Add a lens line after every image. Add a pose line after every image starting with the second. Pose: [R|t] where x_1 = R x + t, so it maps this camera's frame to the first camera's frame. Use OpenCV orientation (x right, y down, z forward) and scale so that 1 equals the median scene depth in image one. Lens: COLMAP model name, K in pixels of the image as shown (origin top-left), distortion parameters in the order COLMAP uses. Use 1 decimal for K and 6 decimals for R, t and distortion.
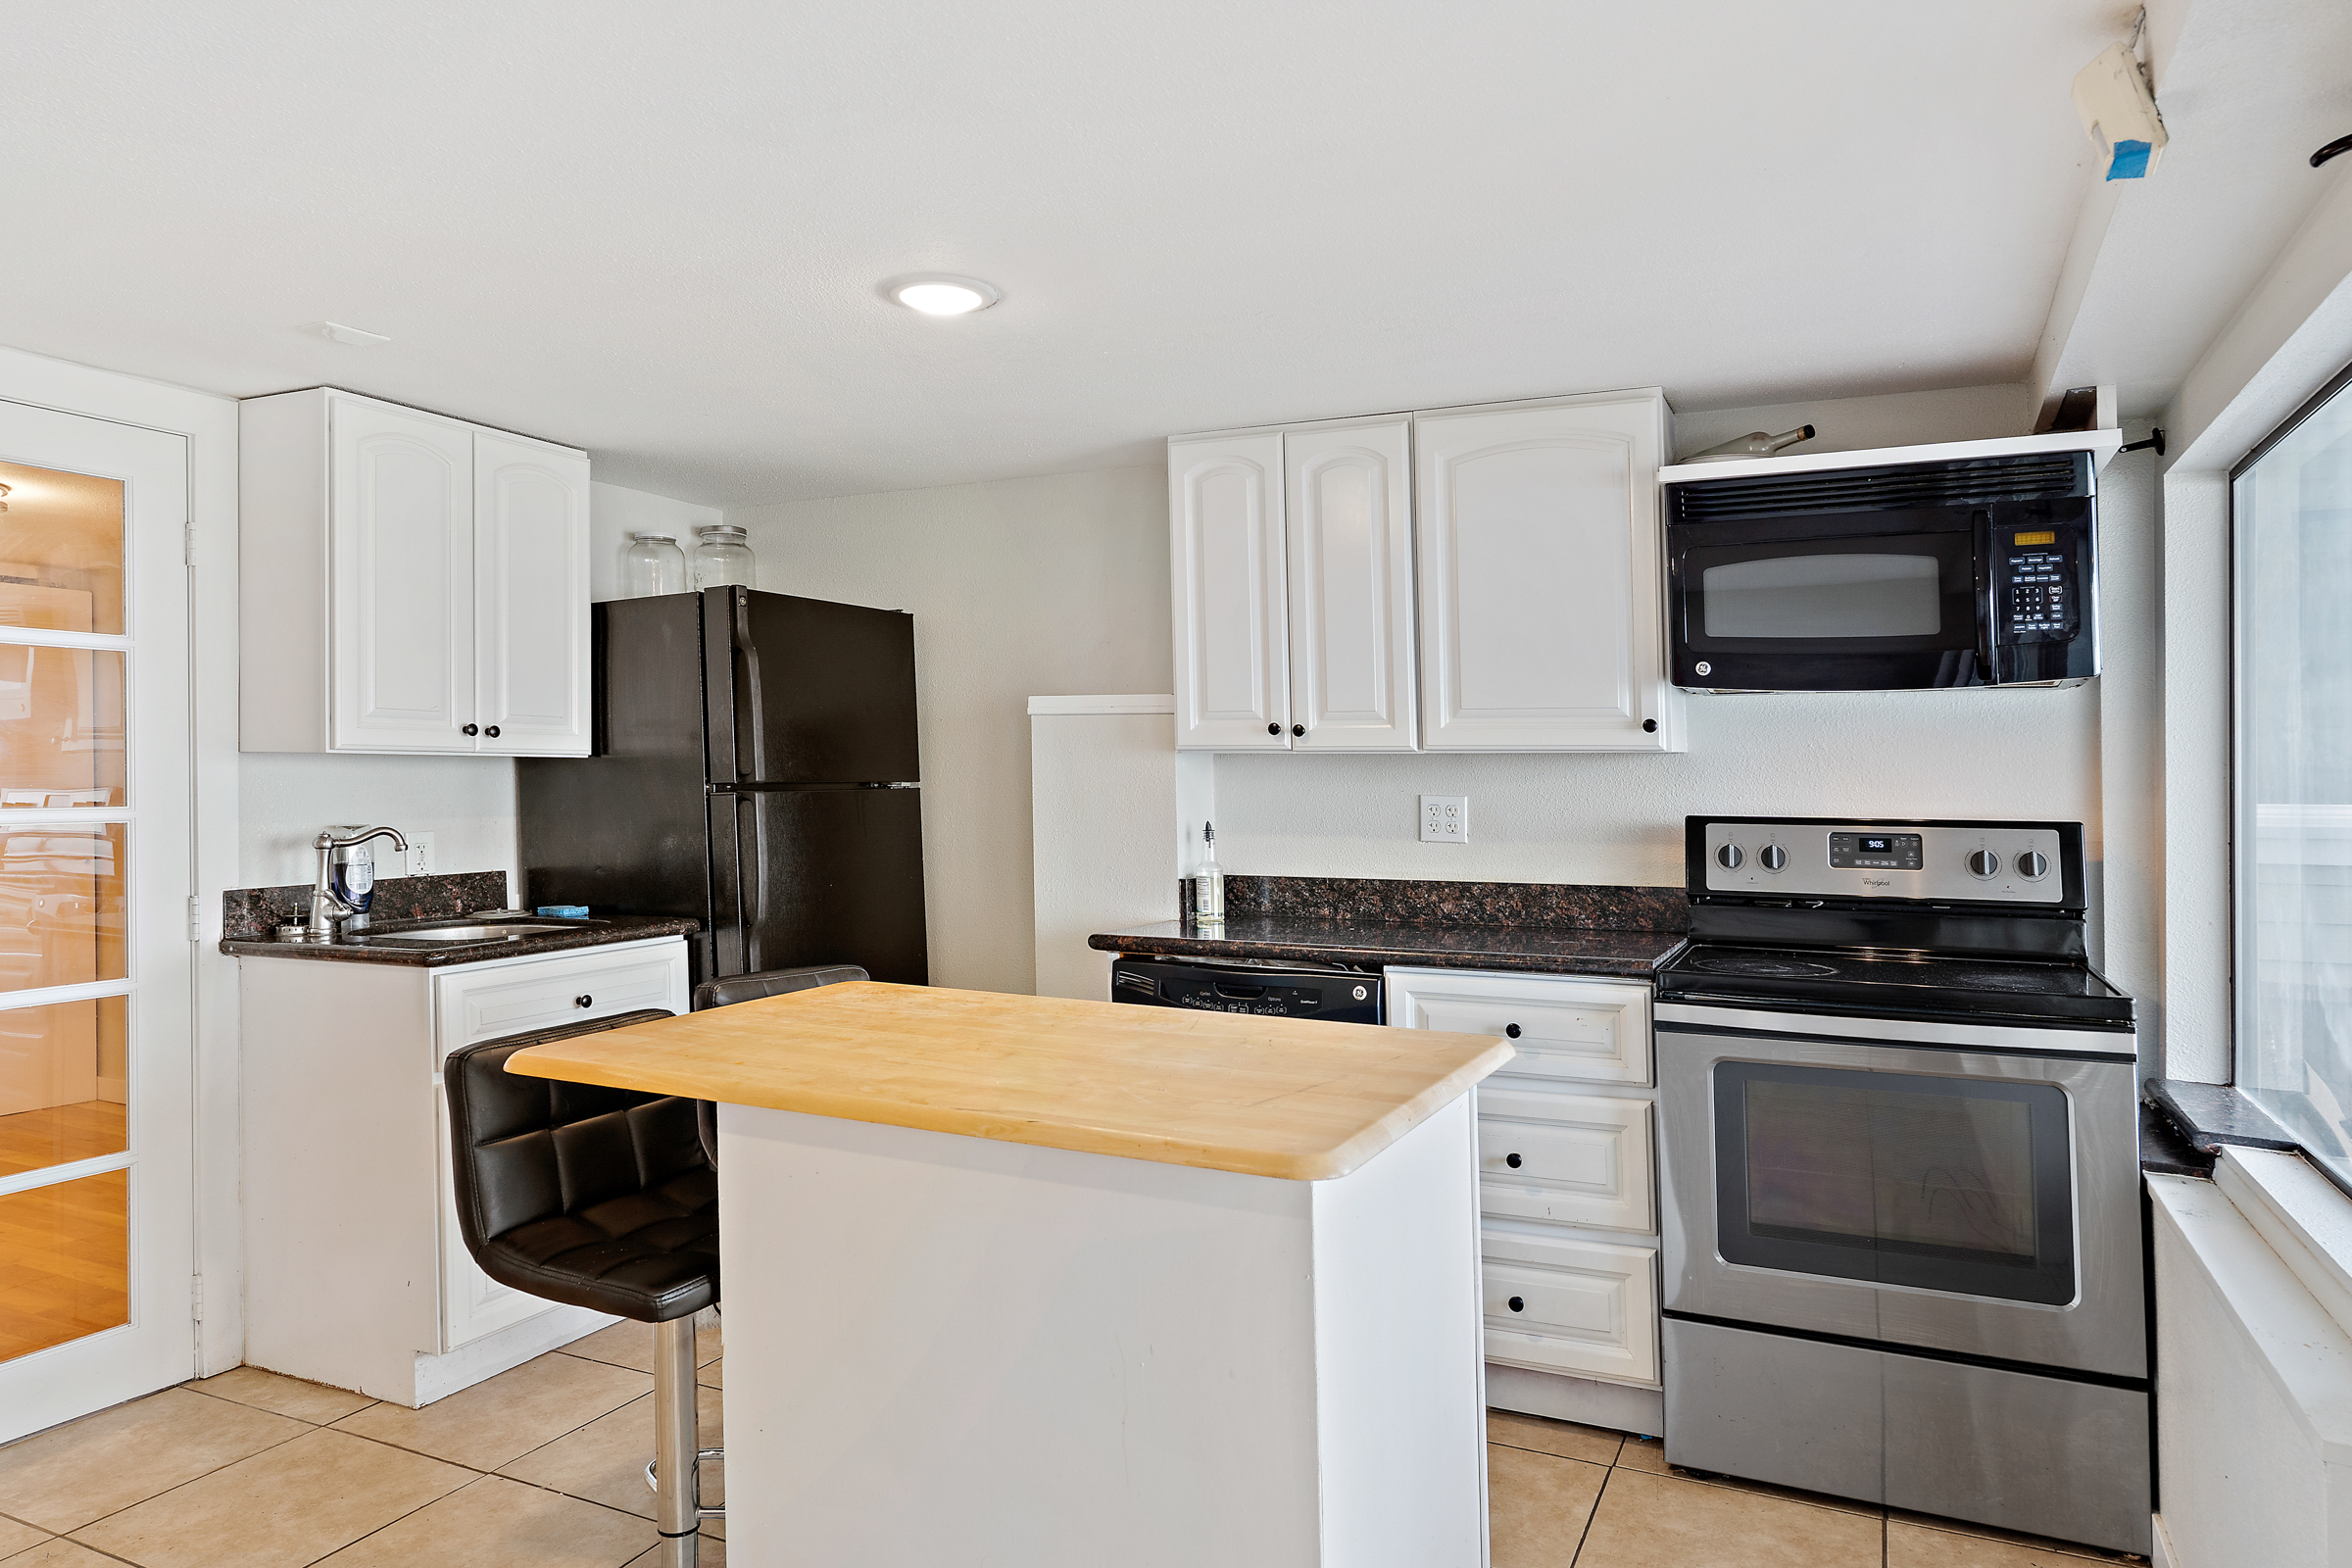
lens RADIAL K [[1480.1, 0, 1176.0], [0, 1480.1, 784.0], [0, 0, 1]] dist [0.001423, 0.001023]
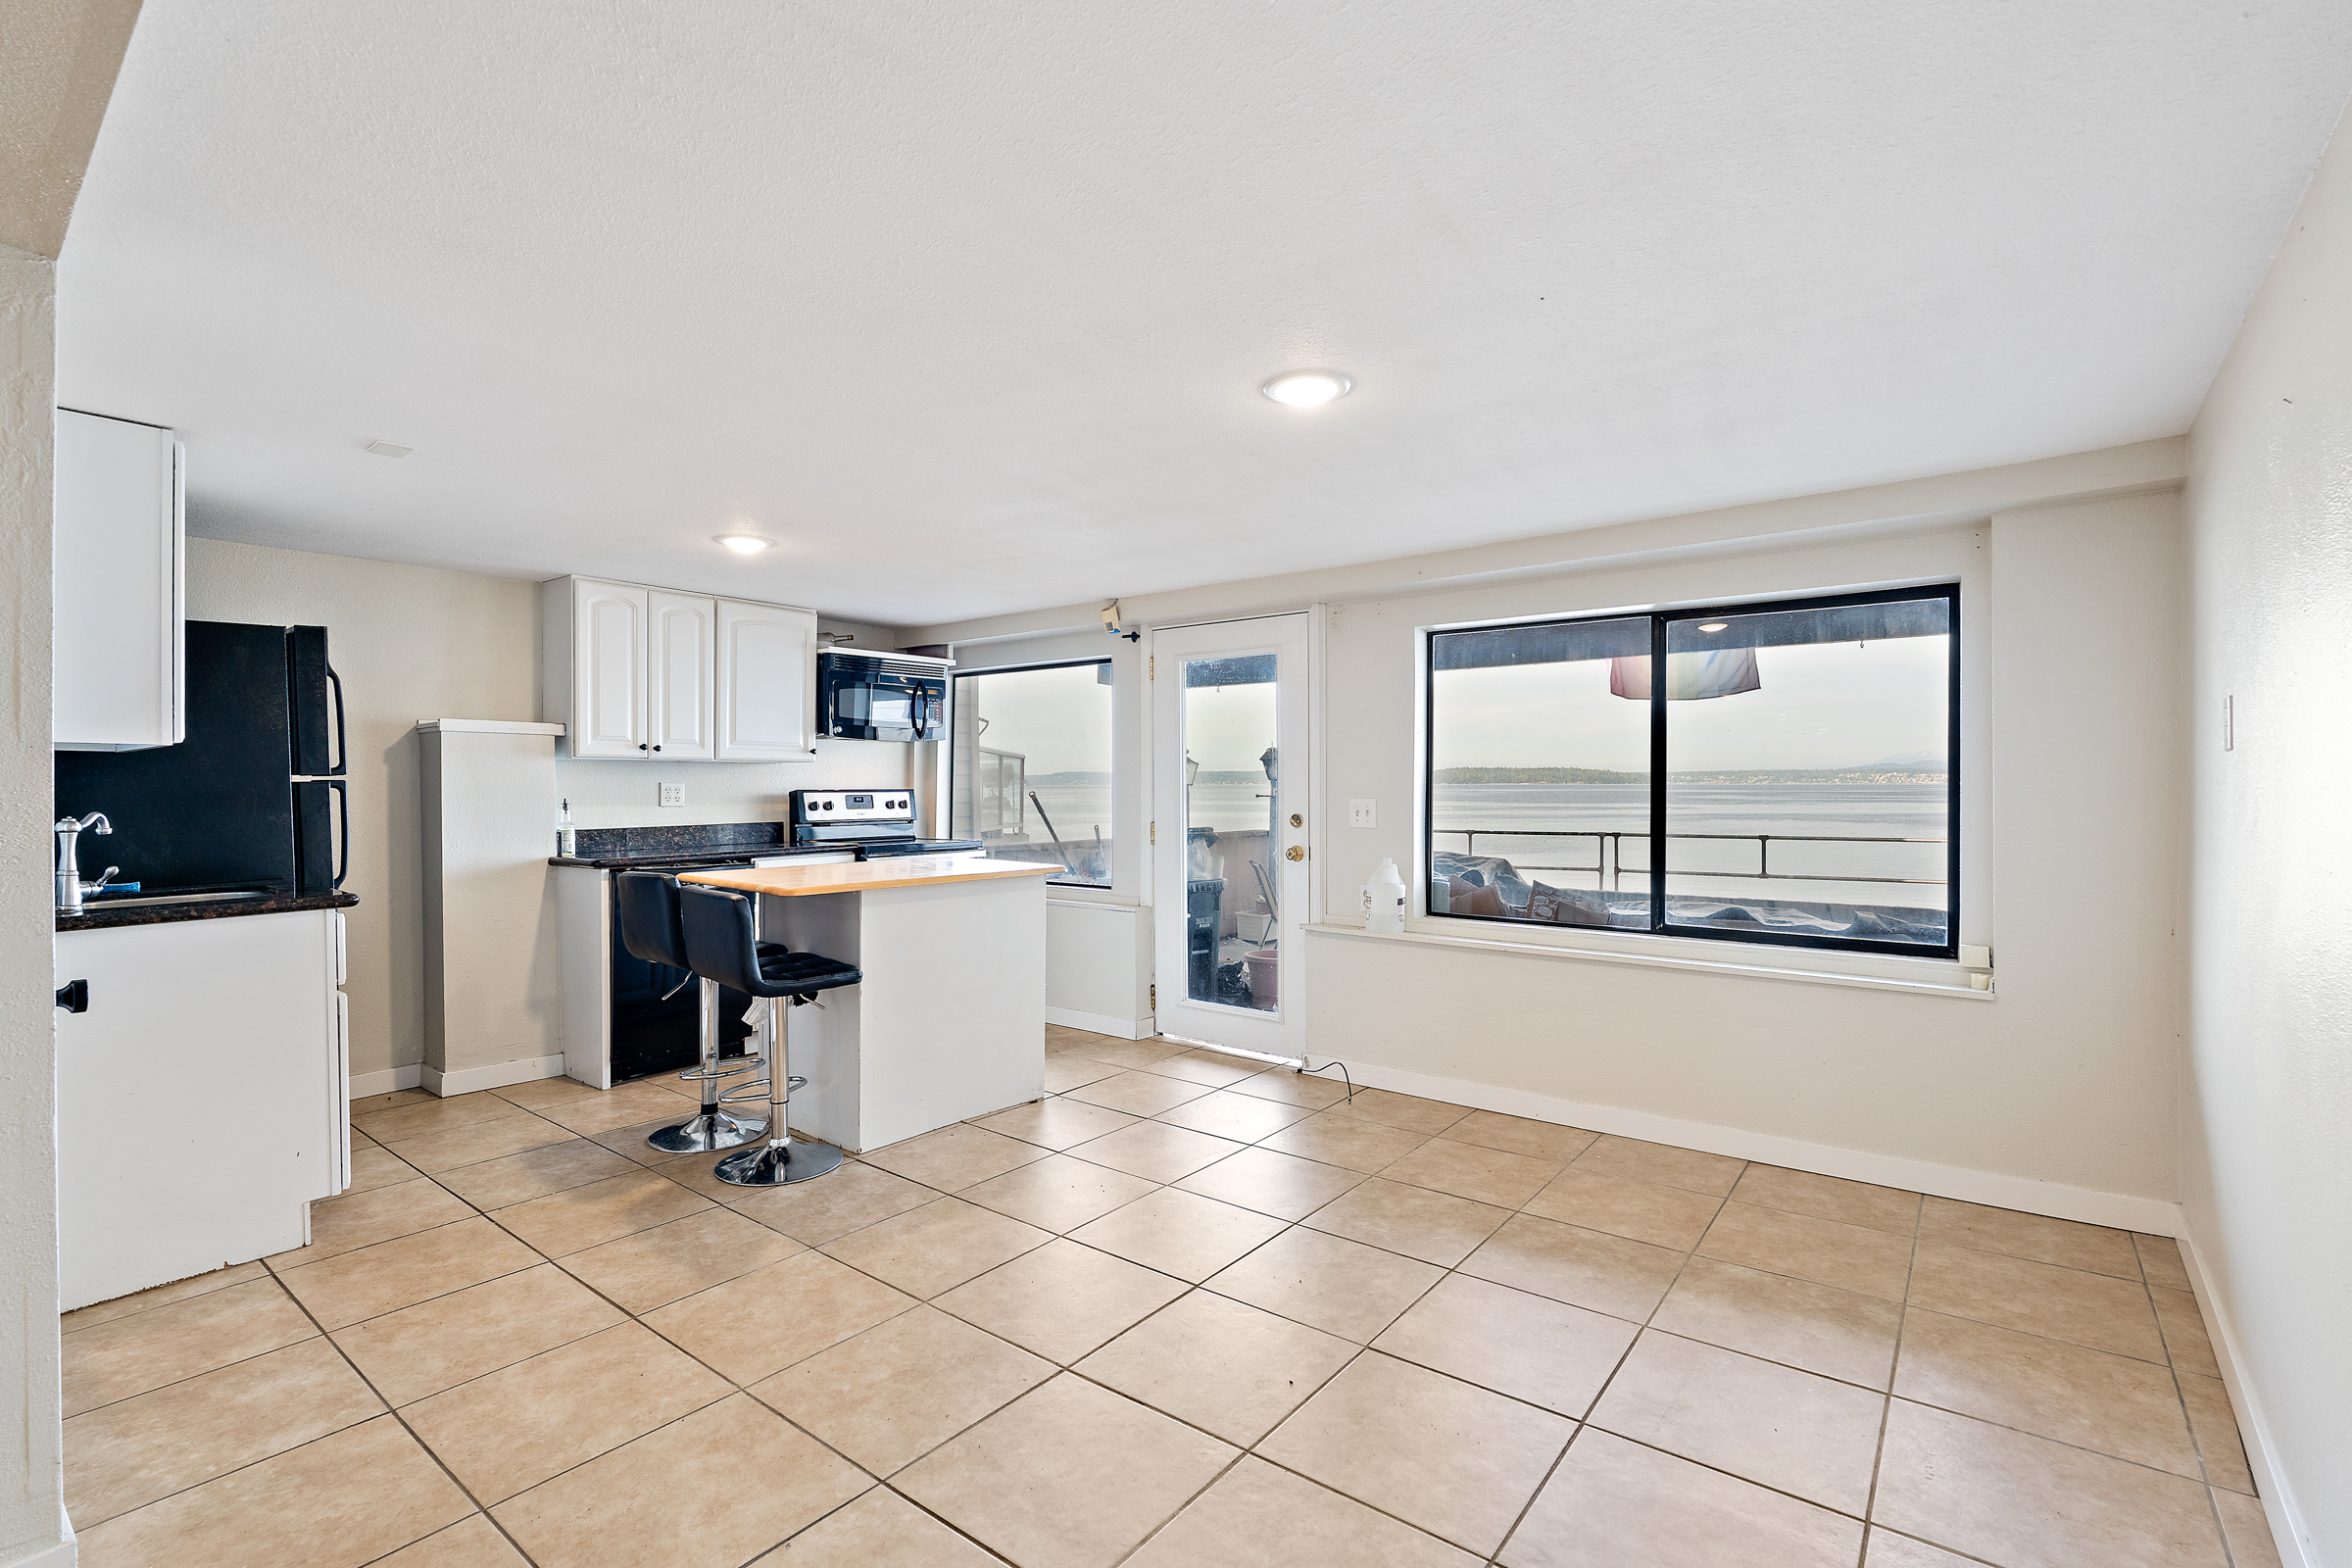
lens RADIAL K [[1062.4, 0, 1176.1], [0, 1062.4, 790.1], [0, 0, 1]] dist [-0.001137, -0.000055]
pose [[0.233528, -0.008437, 0.972313, -1.101139], [0.010278, 0.999928, 0.006208, 0.016835], [-0.972296, 0.008543, 0.233598, 0.023535]]
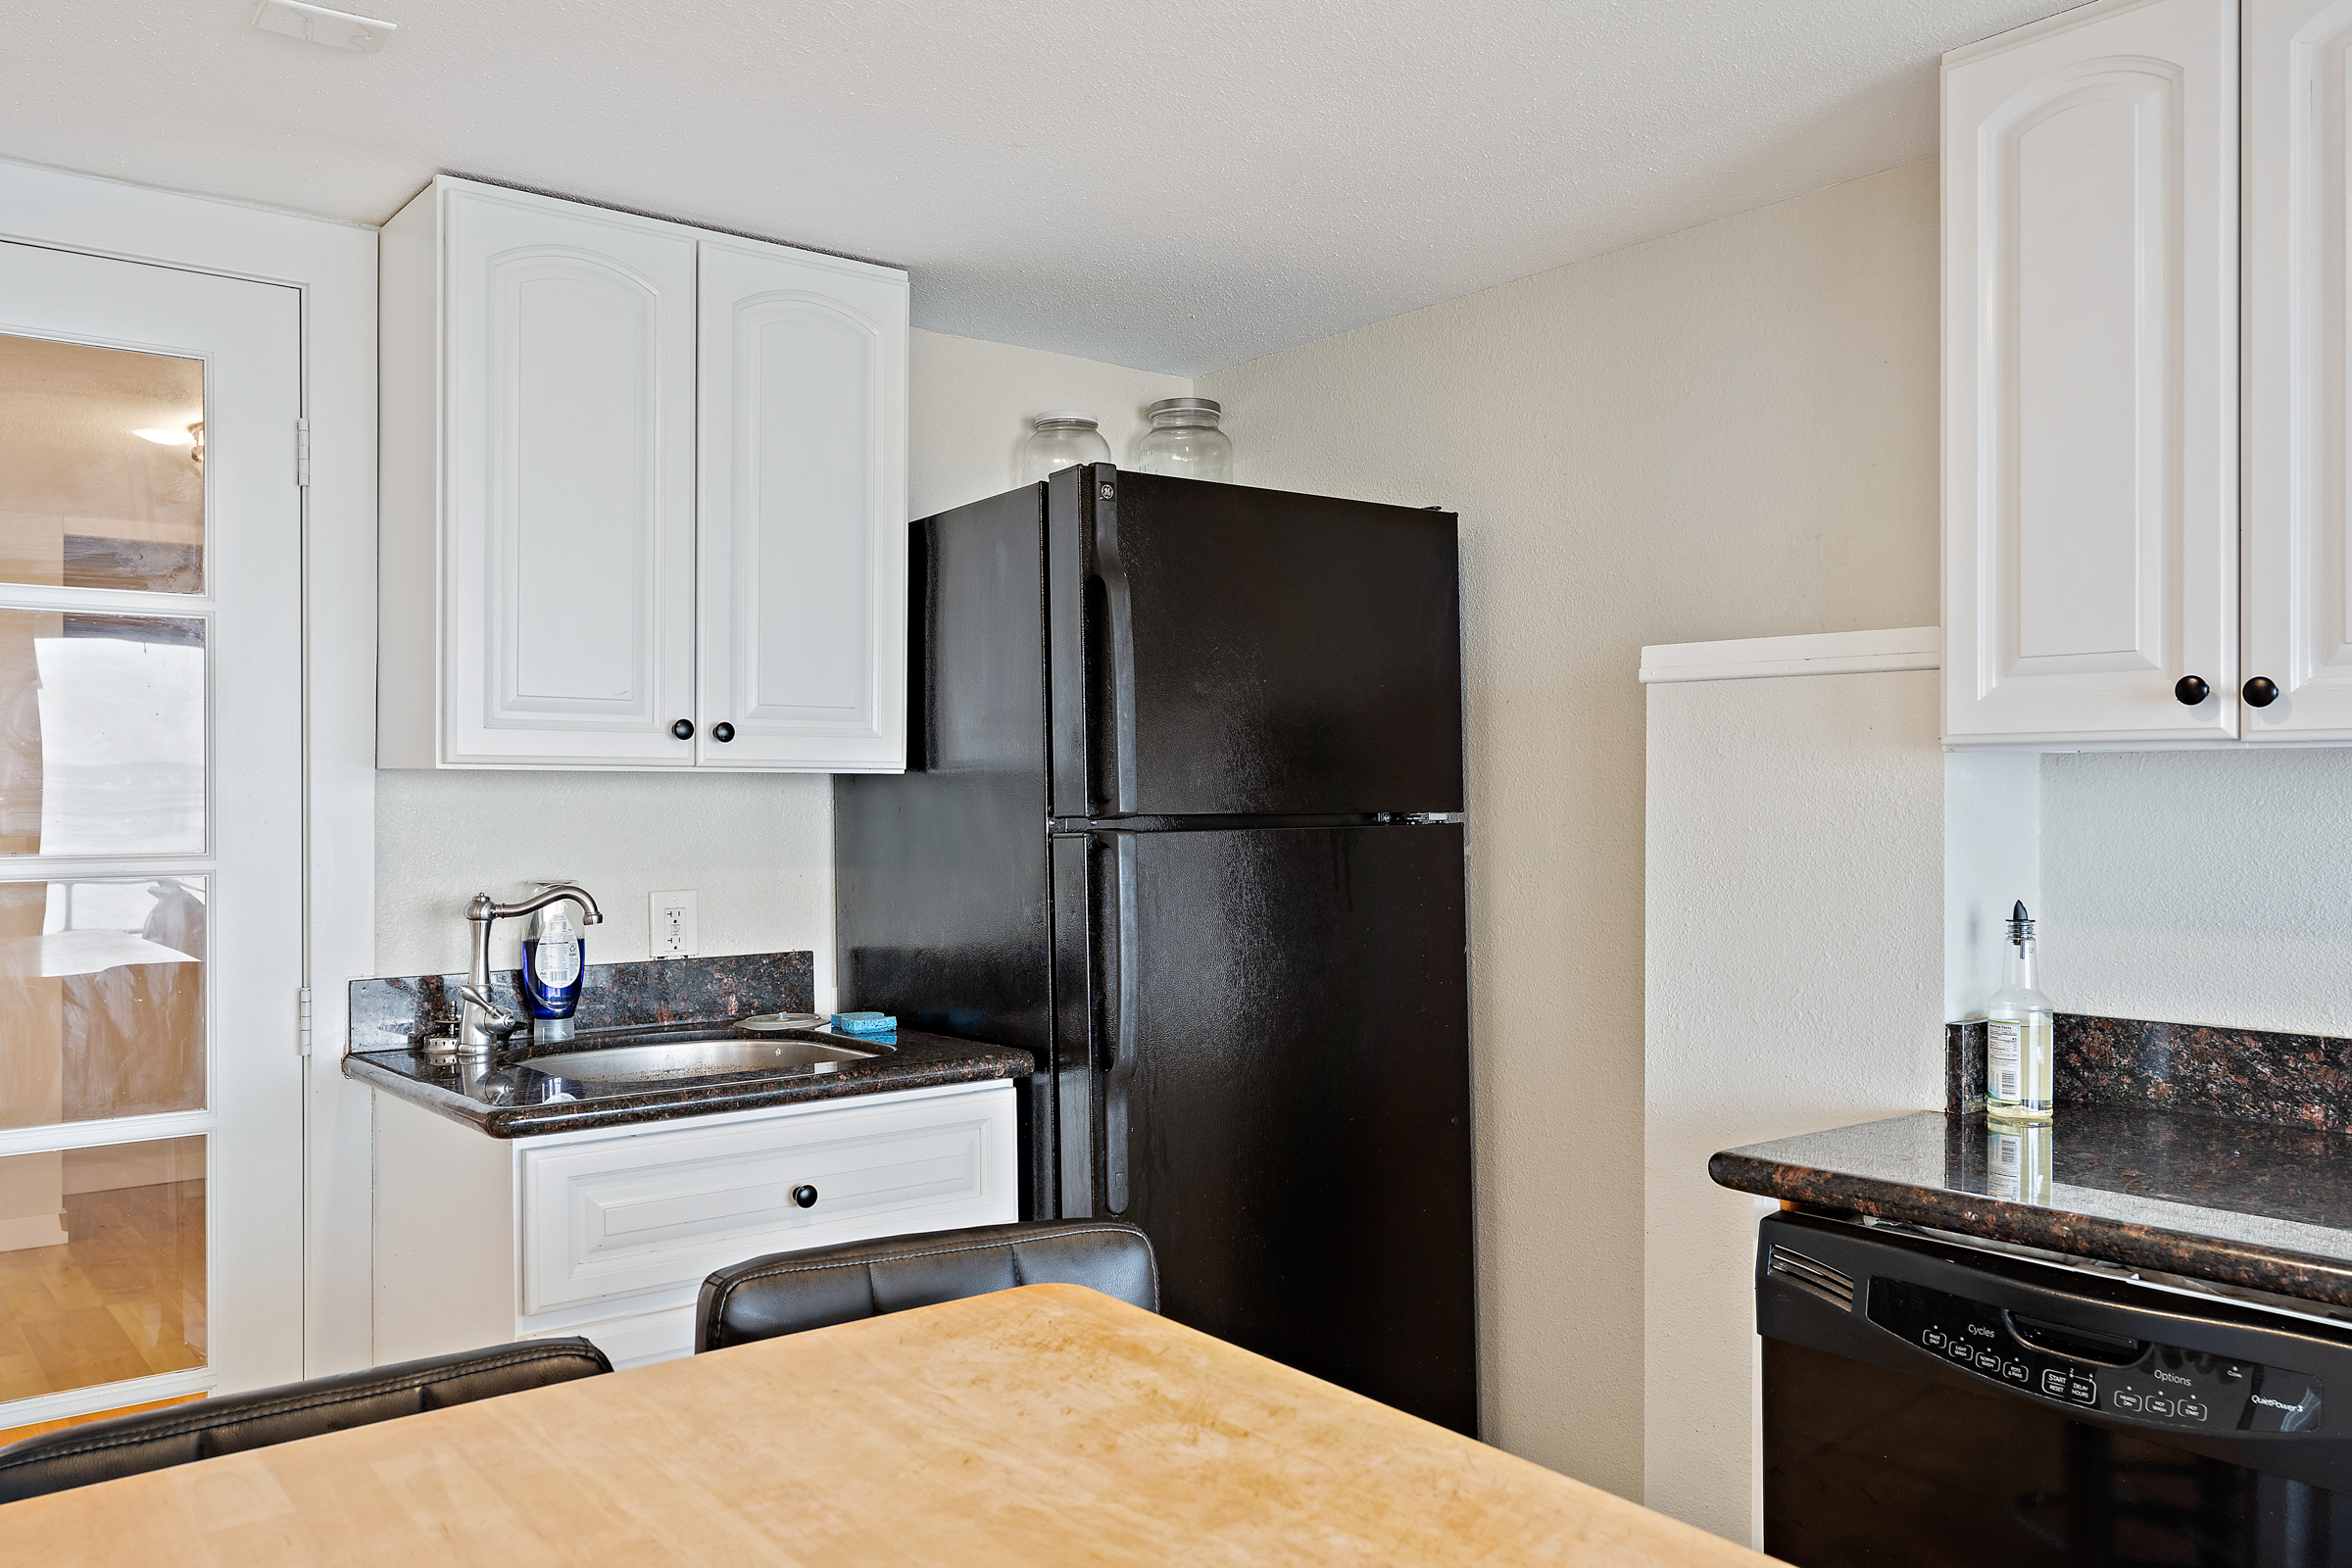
lens RADIAL K [[1771.4, 0, 1174.9], [0, 1771.4, 895.8], [0, 0, 1]] dist [0.001670, 0.000866]
pose [[0.899738, 0.021173, -0.435917, 0.027929], [0.001048, 0.998715, 0.050672, -0.004853], [0.436429, -0.046048, 0.898559, 0.426967]]
